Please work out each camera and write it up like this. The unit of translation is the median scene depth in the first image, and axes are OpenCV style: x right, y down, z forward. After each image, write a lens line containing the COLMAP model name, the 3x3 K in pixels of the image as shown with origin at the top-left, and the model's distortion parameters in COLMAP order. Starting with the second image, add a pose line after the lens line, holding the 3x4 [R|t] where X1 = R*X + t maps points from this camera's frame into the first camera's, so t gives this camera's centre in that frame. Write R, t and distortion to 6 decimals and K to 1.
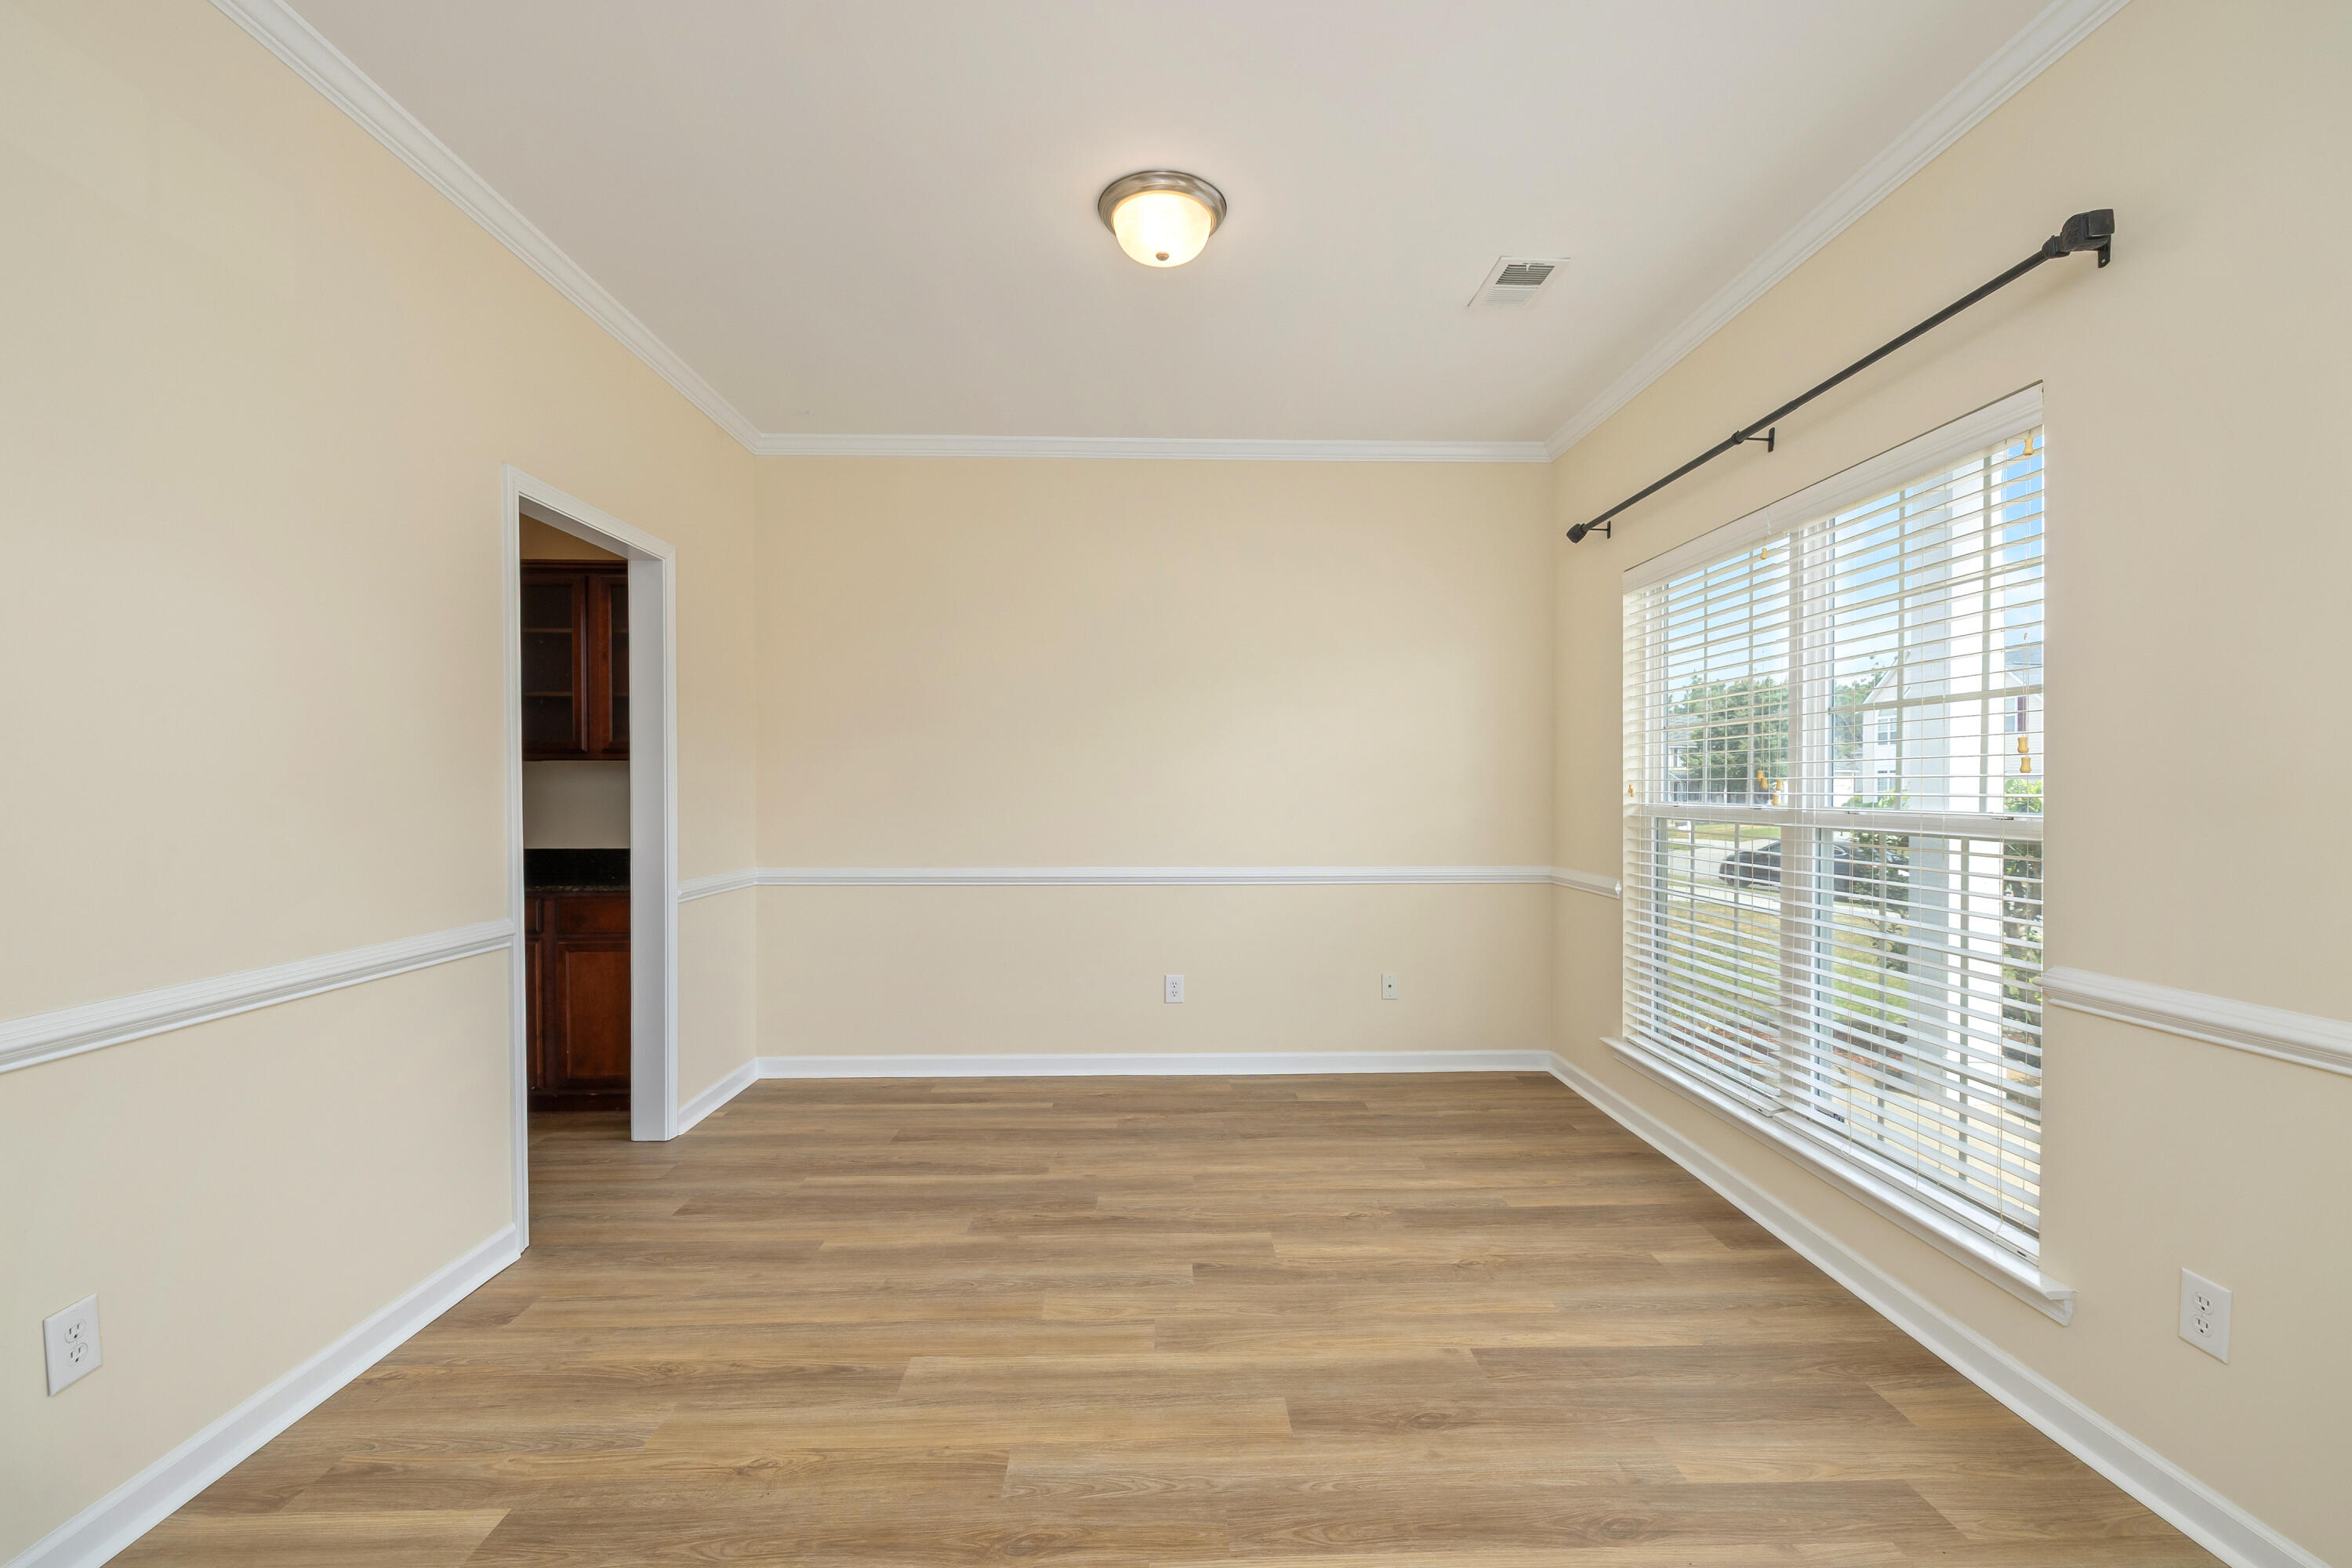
lens RADIAL K [[1027.5, 0, 1165.2], [0, 1027.5, 802.3], [0, 0, 1]] dist [-0.000852, 0.000890]
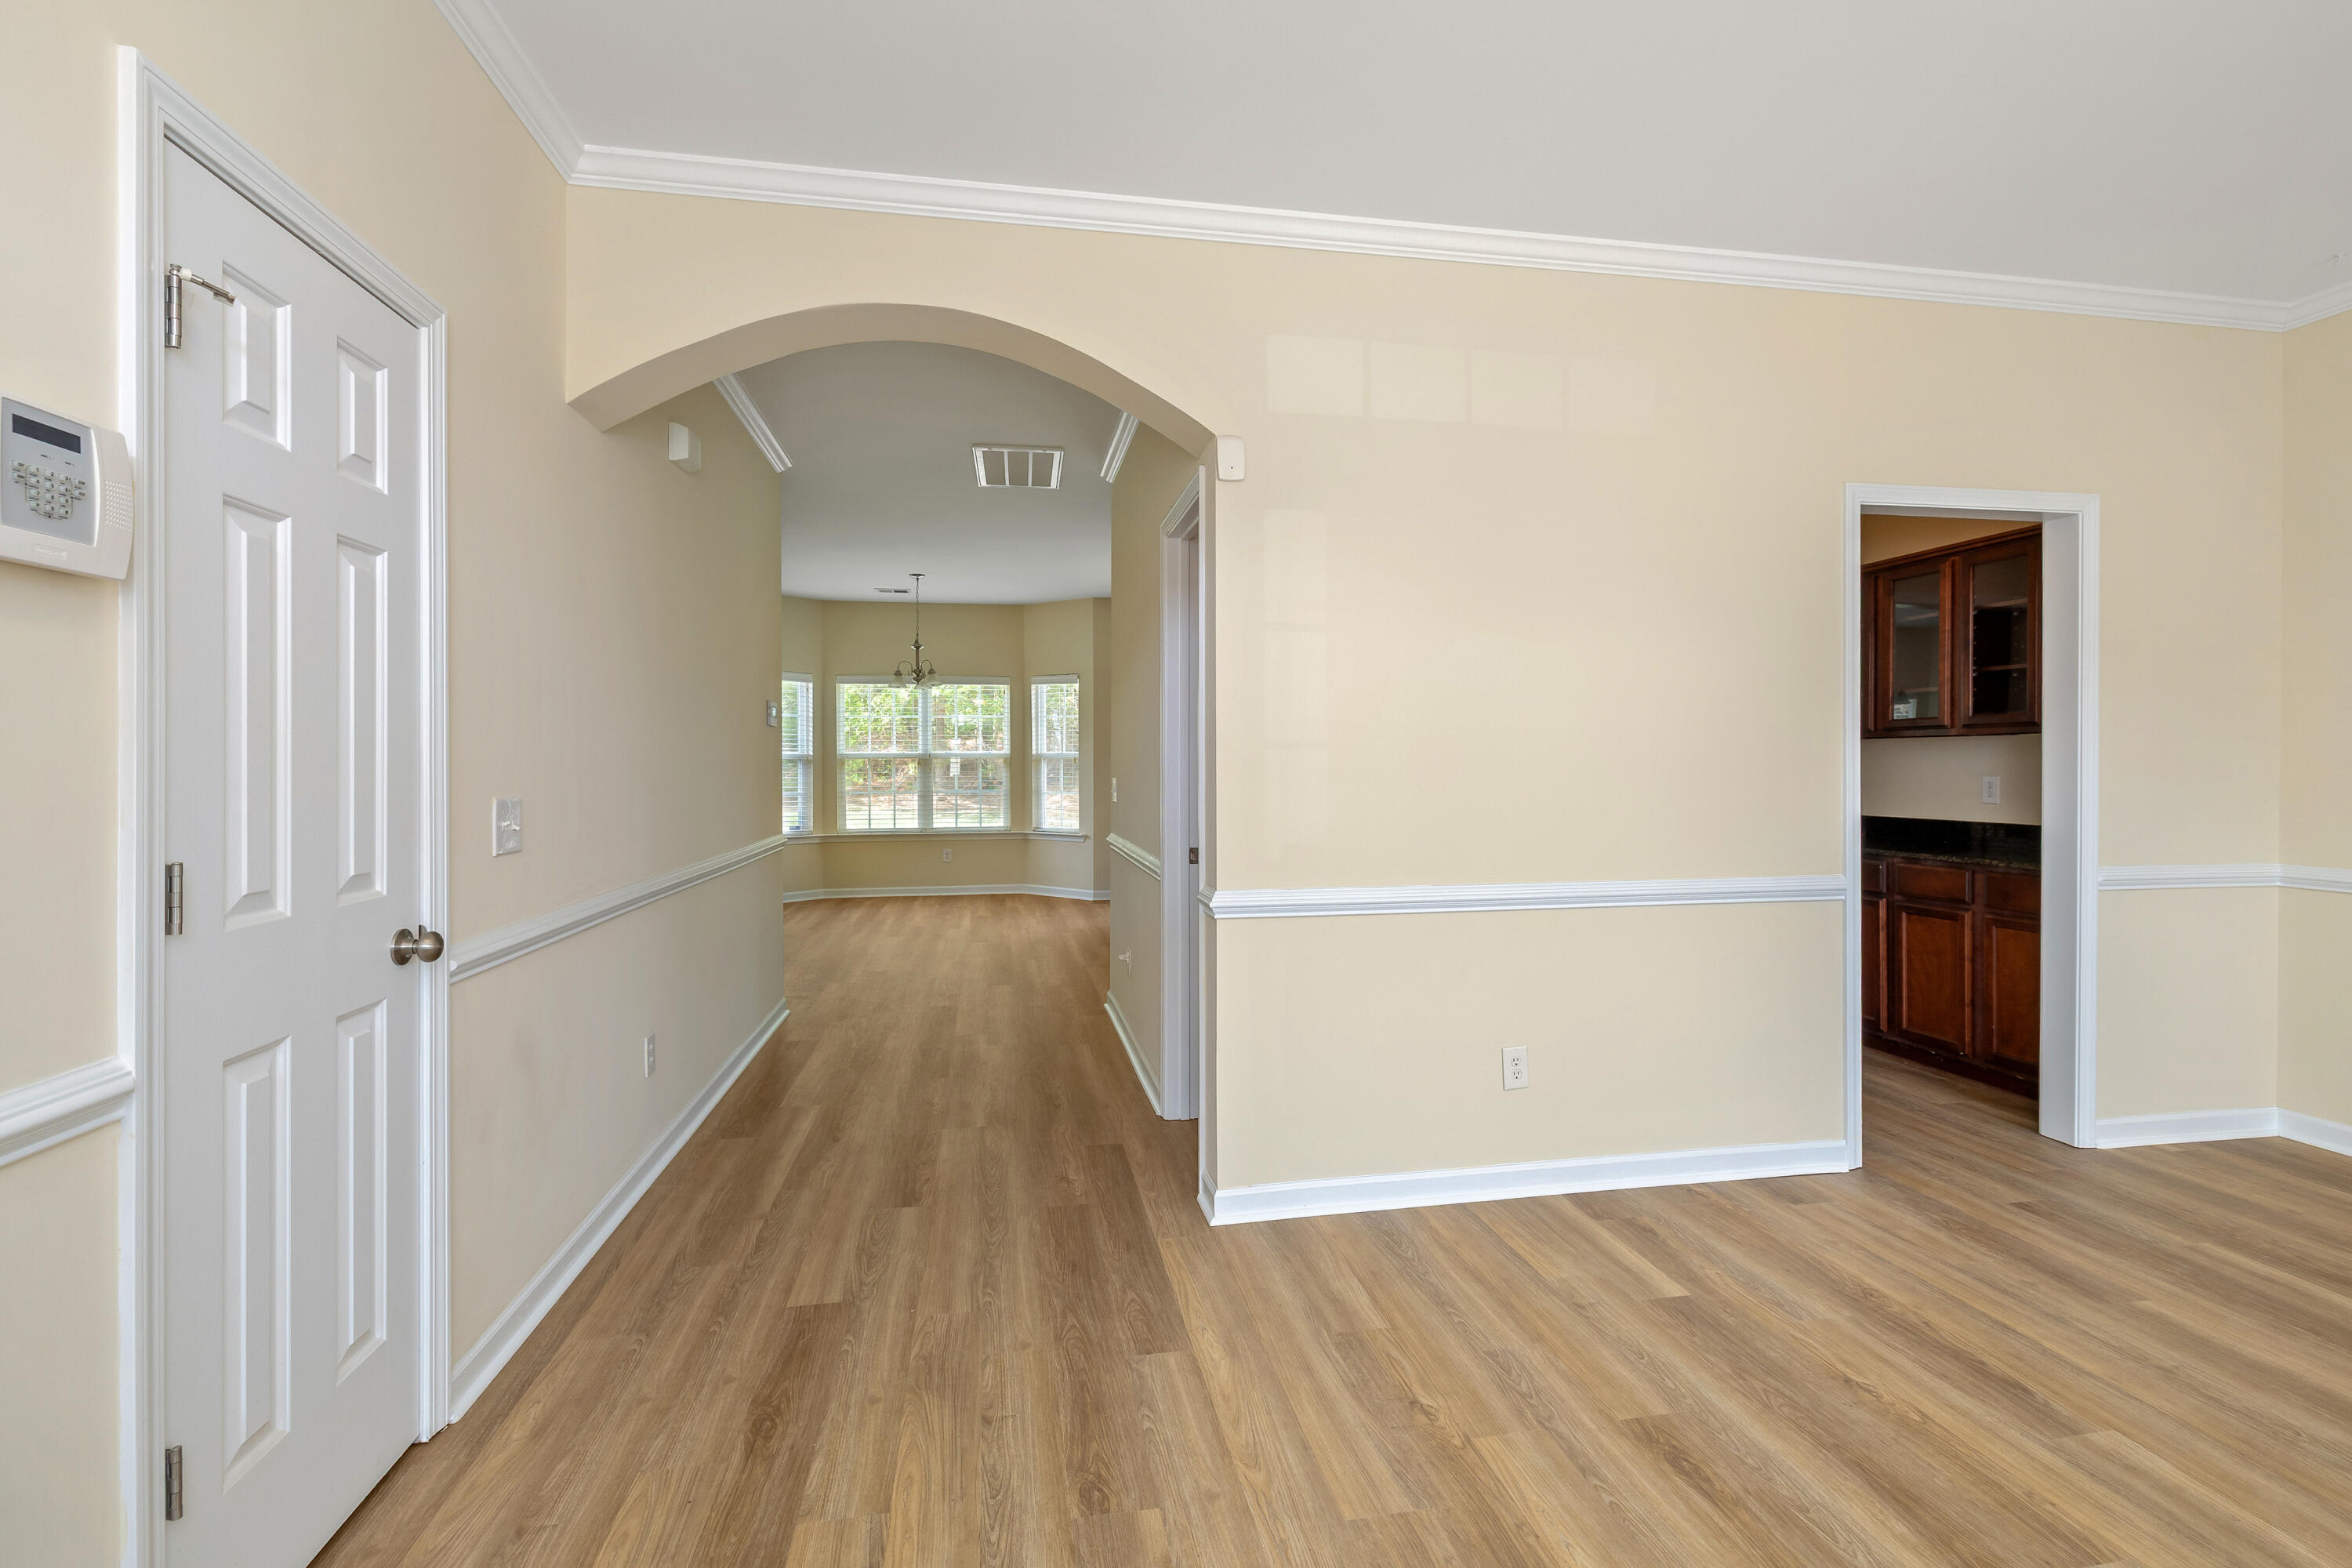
lens RADIAL K [[1027.5, 0, 1185.9], [0, 1027.5, 780.7], [0, 0, 1]] dist [-0.000852, 0.000890]
pose [[0.162190, 0.020448, -0.986548, 0.388820], [-0.018254, 0.999676, 0.017719, -0.001565], [0.986591, 0.015134, 0.162511, 0.075059]]
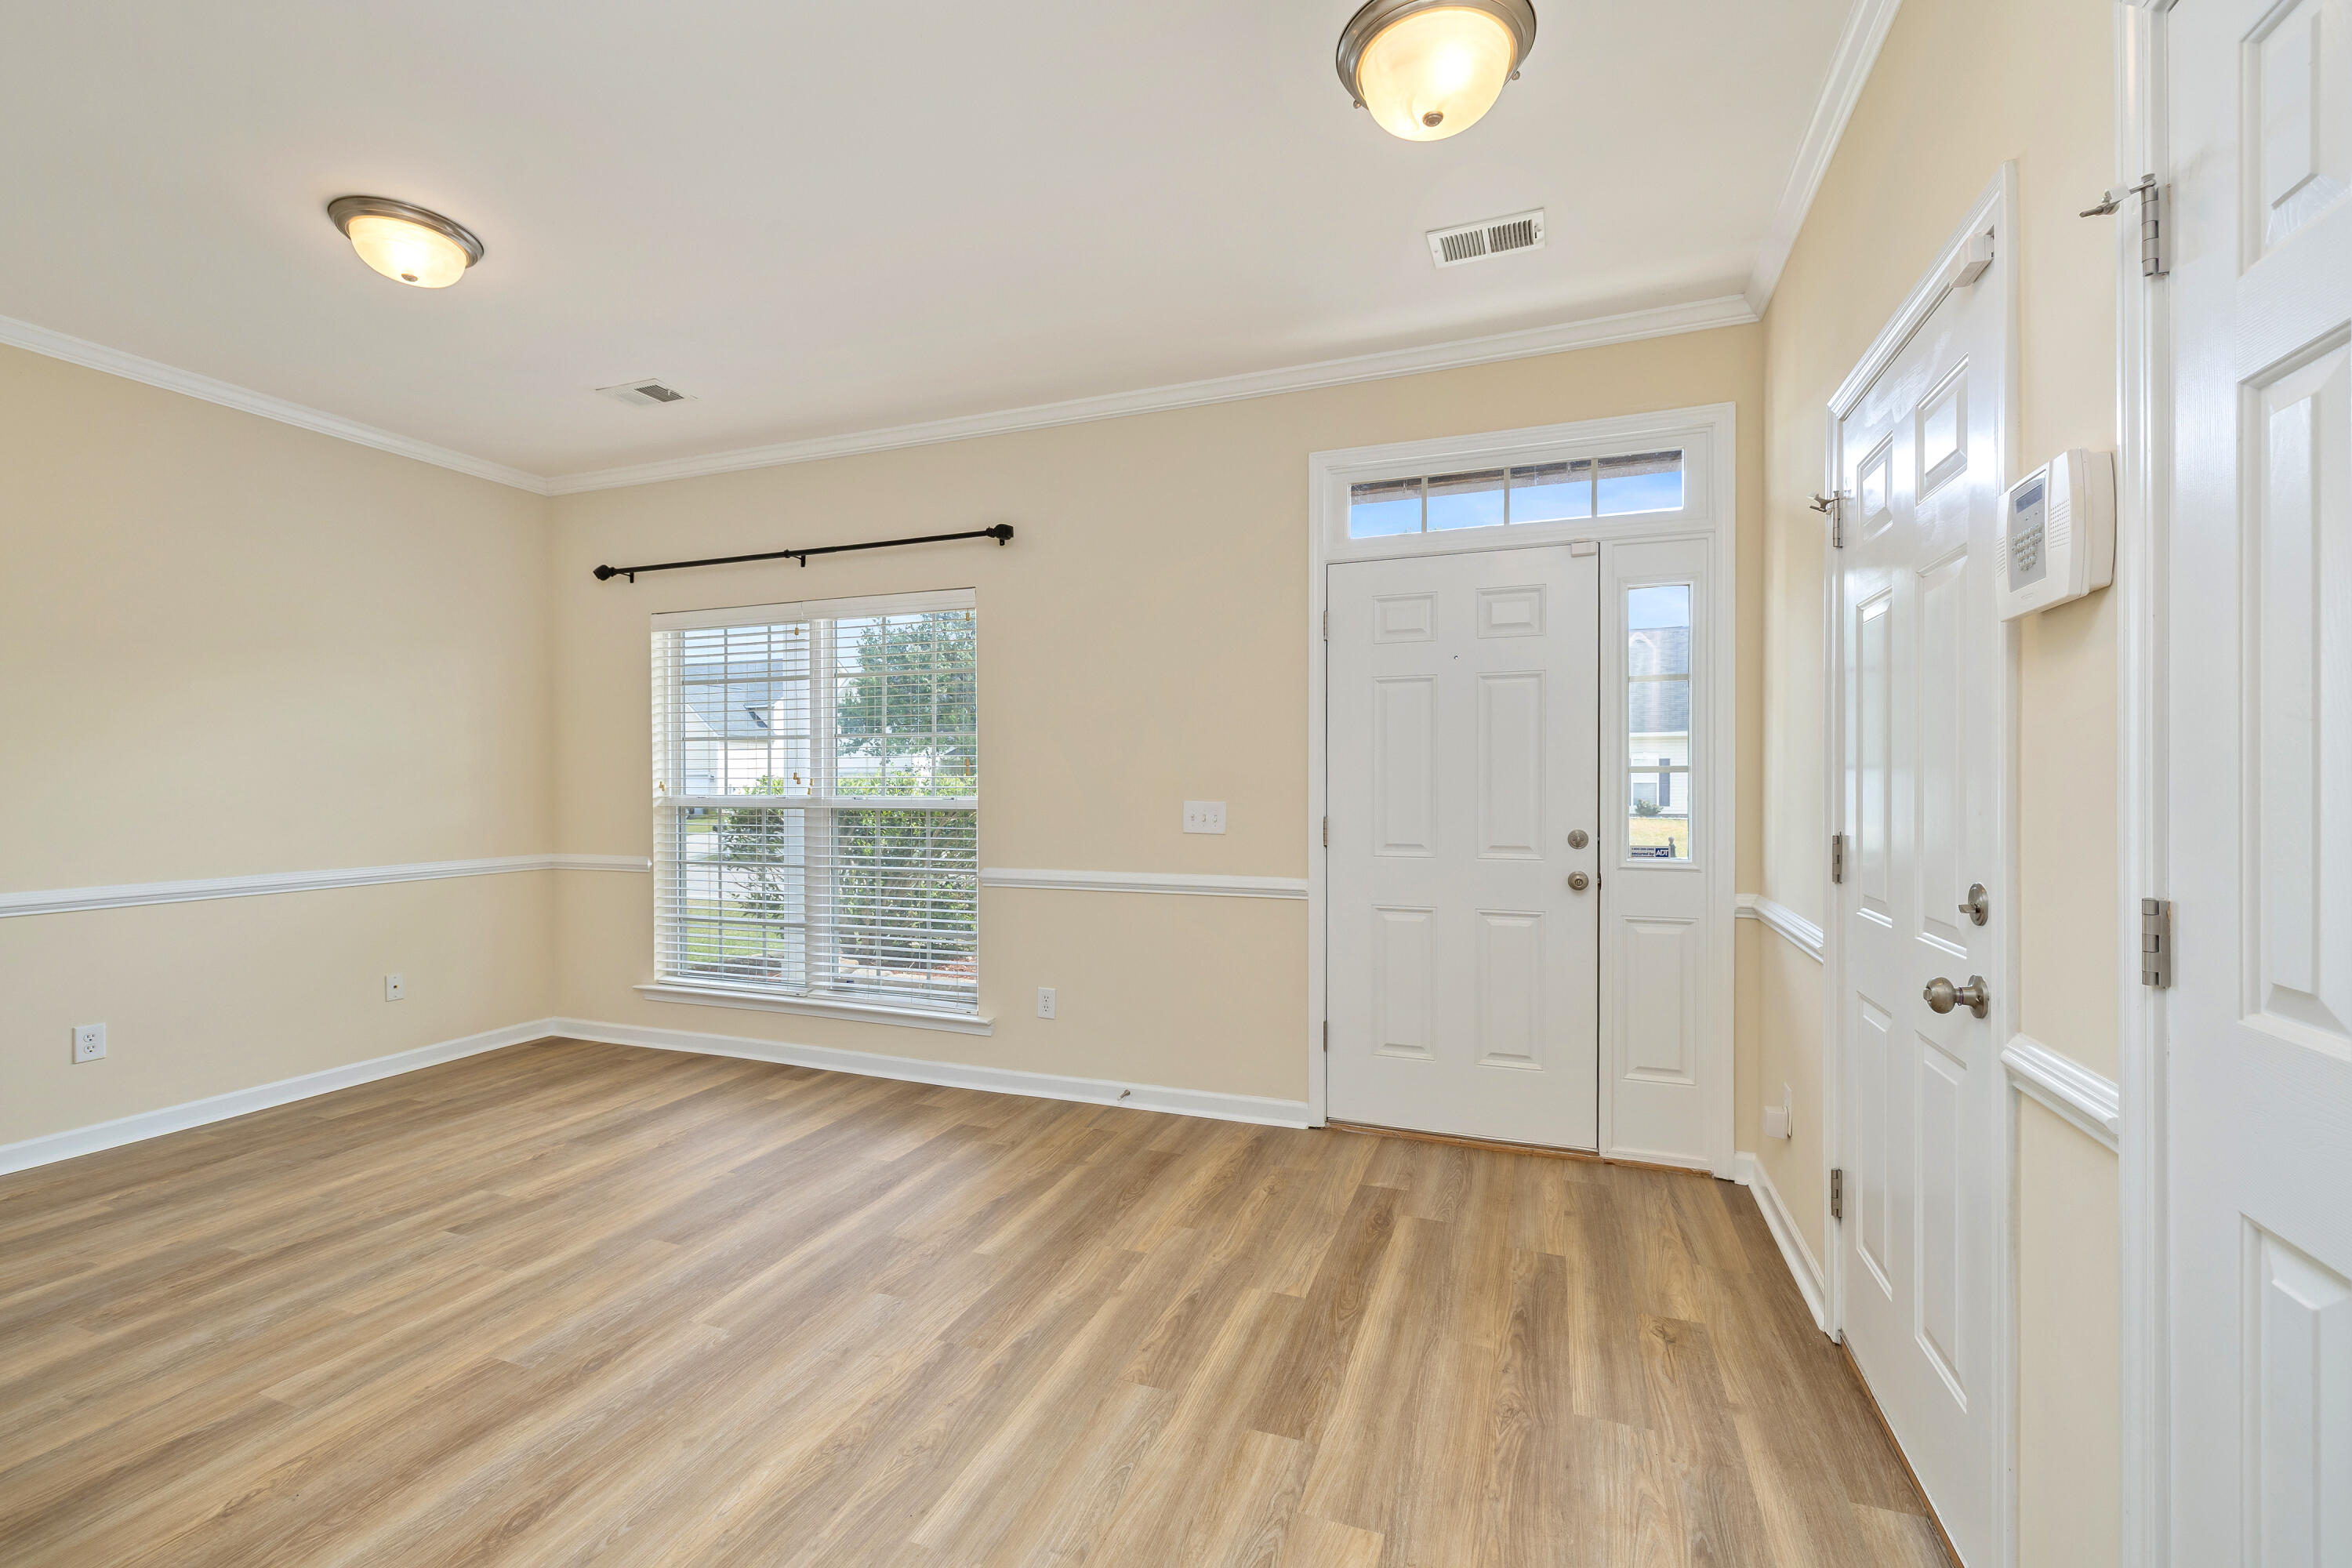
lens RADIAL K [[1027.5, 0, 1178.0], [0, 1027.5, 775.2], [0, 0, 1]] dist [-0.000852, 0.000890]
pose [[0.381187, 0.002332, 0.924495, -0.671590], [0.020587, 0.999727, -0.011010, 0.003097], [-0.924269, 0.023229, 0.381035, -0.124795]]
